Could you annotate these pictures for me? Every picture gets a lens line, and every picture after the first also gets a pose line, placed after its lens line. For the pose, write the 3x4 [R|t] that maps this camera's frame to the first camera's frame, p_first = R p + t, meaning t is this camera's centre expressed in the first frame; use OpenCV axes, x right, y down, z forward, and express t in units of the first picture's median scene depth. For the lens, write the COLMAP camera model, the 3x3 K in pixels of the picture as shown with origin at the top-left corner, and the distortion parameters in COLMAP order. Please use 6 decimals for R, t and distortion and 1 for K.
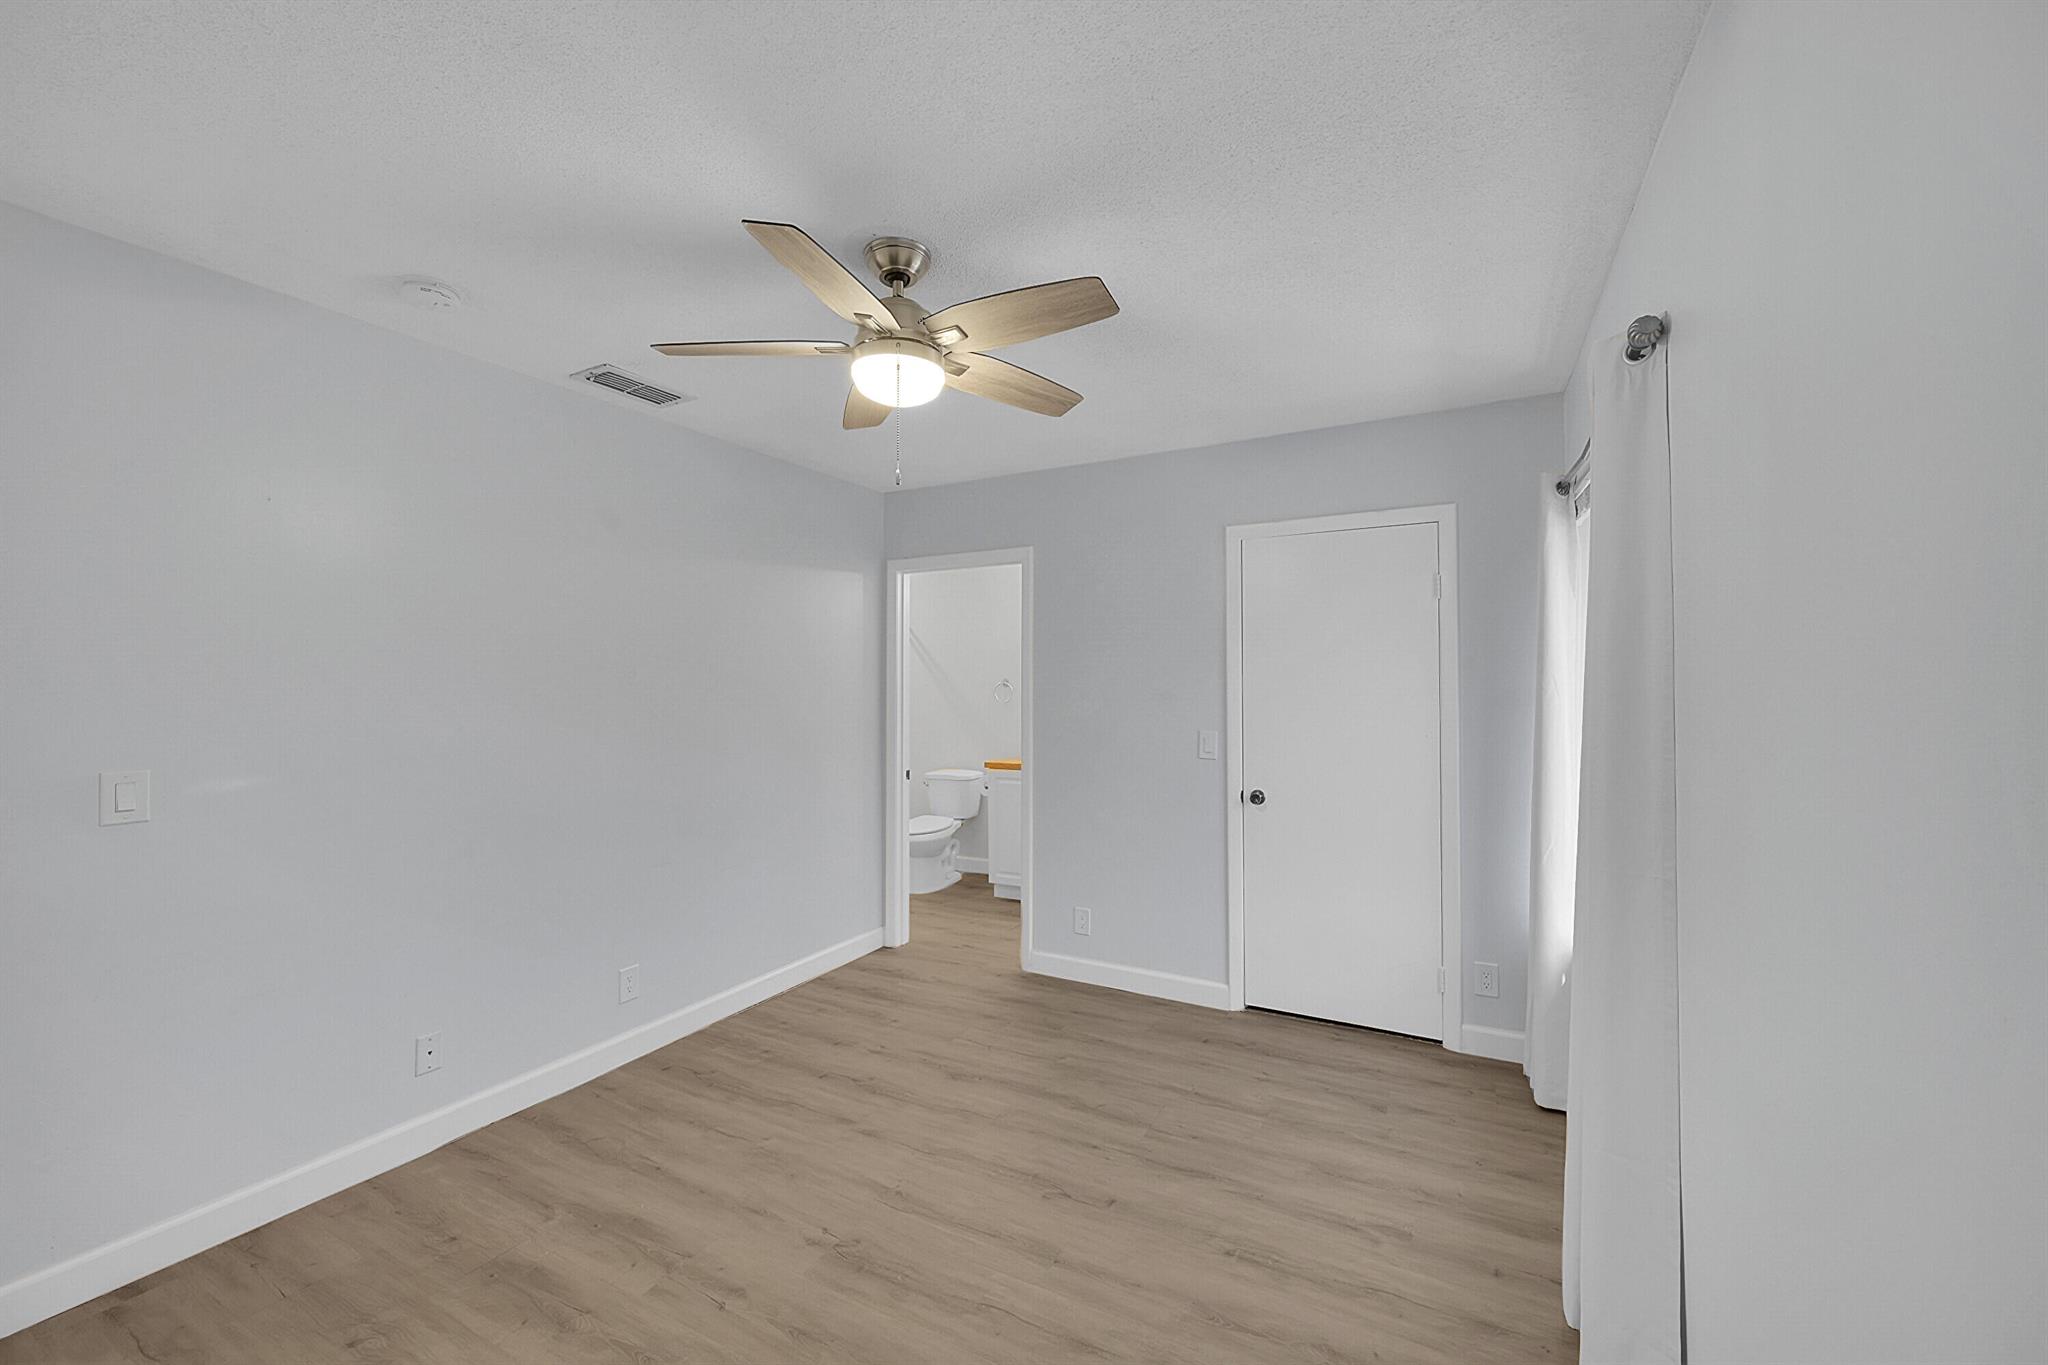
lens RADIAL K [[804.6, 0, 1034.6], [0, 804.6, 685.1], [0, 0, 1]] dist [-0.000840, 0.000290]
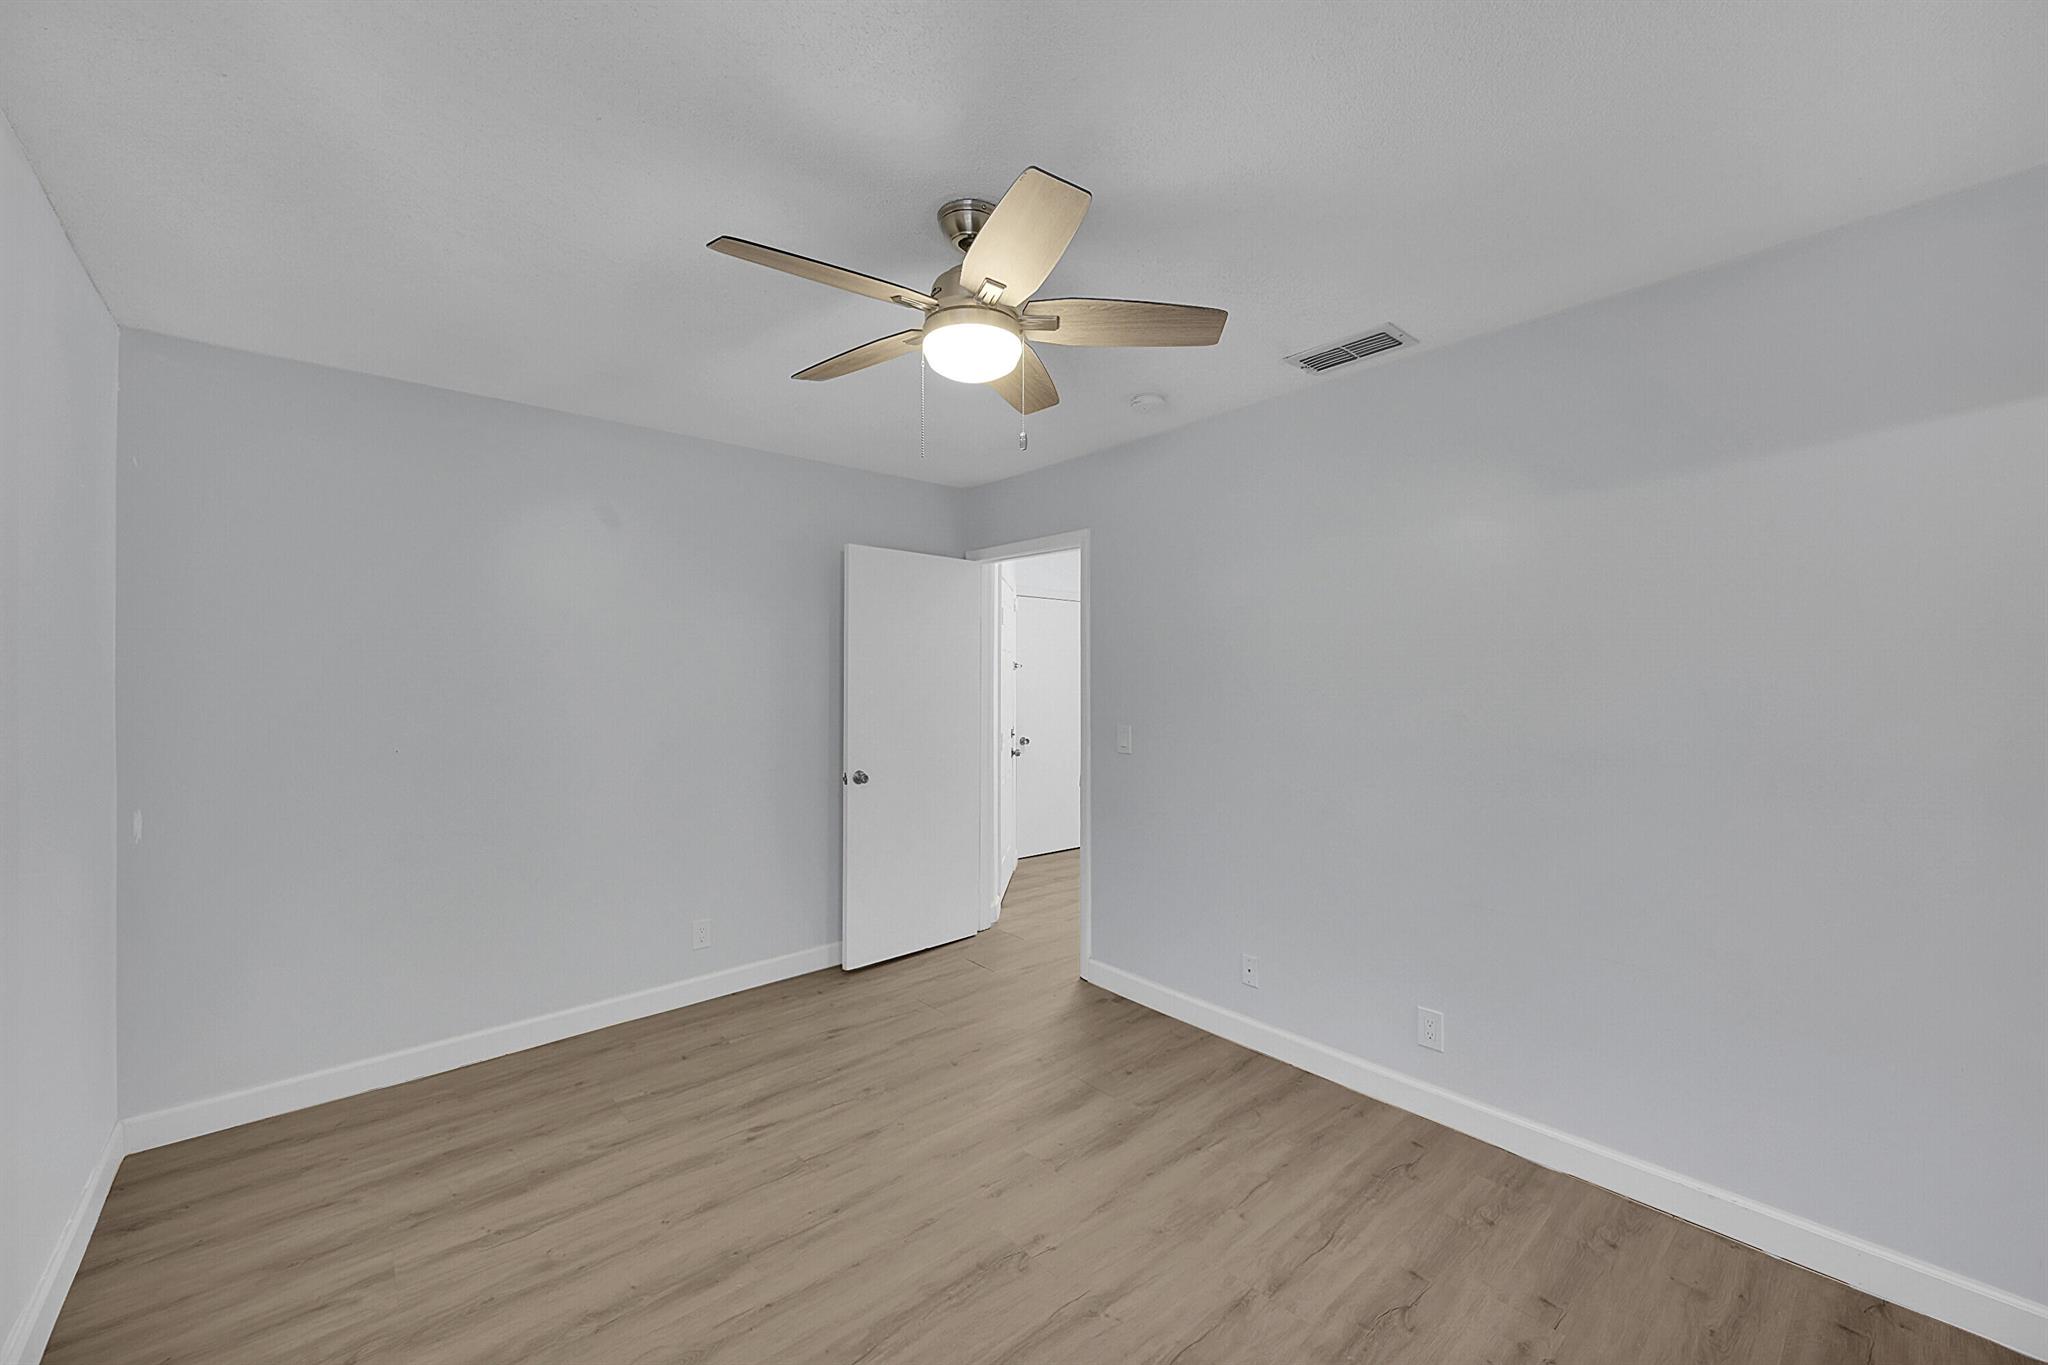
lens RADIAL K [[804.6, 0, 1027.3], [0, 804.6, 677.5], [0, 0, 1]] dist [-0.000840, 0.000290]
pose [[-0.356346, -0.000758, -0.934354, 0.543217], [0.005754, 0.999979, -0.003006, -0.001286], [0.934336, -0.006448, -0.356335, 1.103768]]
